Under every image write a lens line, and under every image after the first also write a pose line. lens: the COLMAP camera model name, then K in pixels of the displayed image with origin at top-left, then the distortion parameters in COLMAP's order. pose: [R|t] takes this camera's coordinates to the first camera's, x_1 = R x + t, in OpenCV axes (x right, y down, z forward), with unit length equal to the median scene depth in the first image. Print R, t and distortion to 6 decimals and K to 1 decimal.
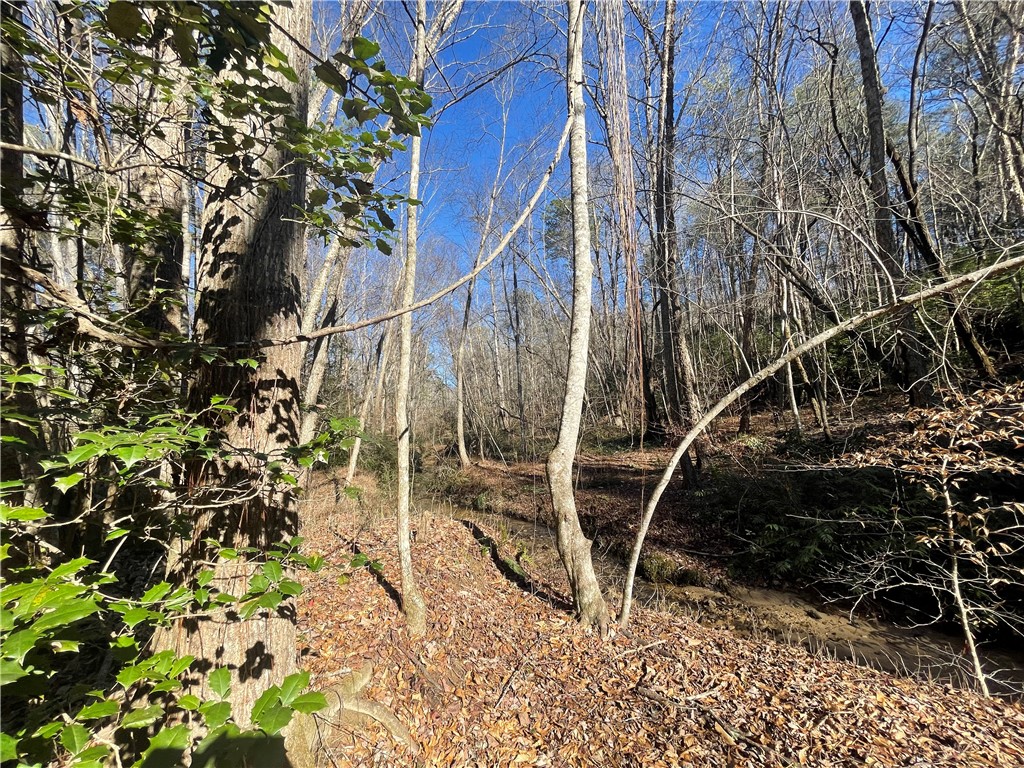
lens RADIAL K [[412.4, 0, 511.1], [0, 412.4, 387.2], [0, 0, 1]] dist [-0.001468, -0.000591]
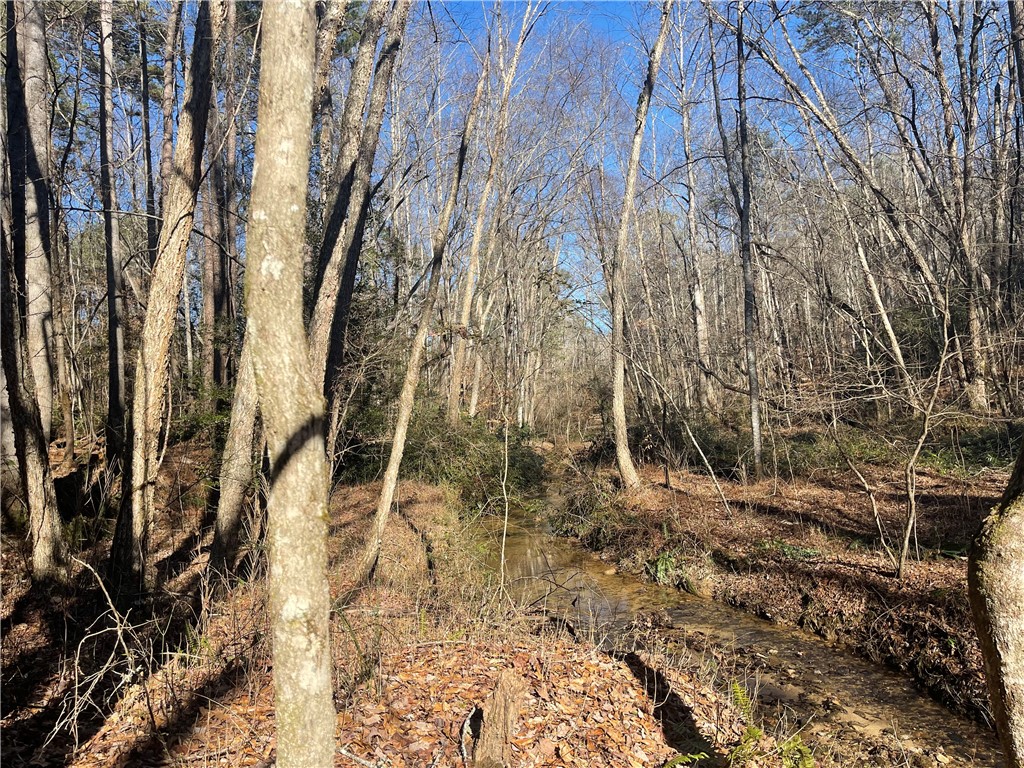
lens RADIAL K [[769.5, 0, 512.0], [0, 769.5, 384.0], [0, 0, 1]] dist [0.031588, -0.000713]
pose [[0.965984, 0.004973, -0.258555, -0.011916], [0.012451, 0.997761, 0.065709, 0.009299], [0.258303, -0.066693, 0.963759, 0.104305]]
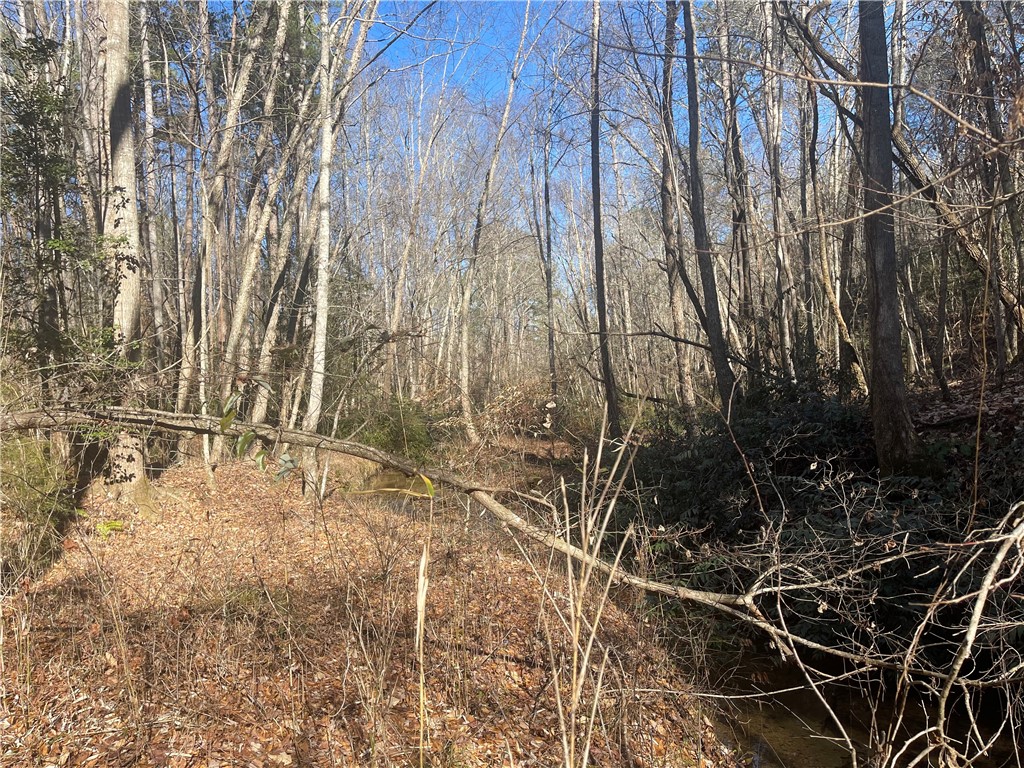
lens RADIAL K [[769.5, 0, 512.0], [0, 769.5, 384.0], [0, 0, 1]] dist [0.031588, -0.000713]
pose [[0.959625, 0.010180, -0.281099, 0.375190], [0.015374, 0.995953, 0.088551, -0.050920], [0.280863, -0.089297, 0.955585, -0.379624]]
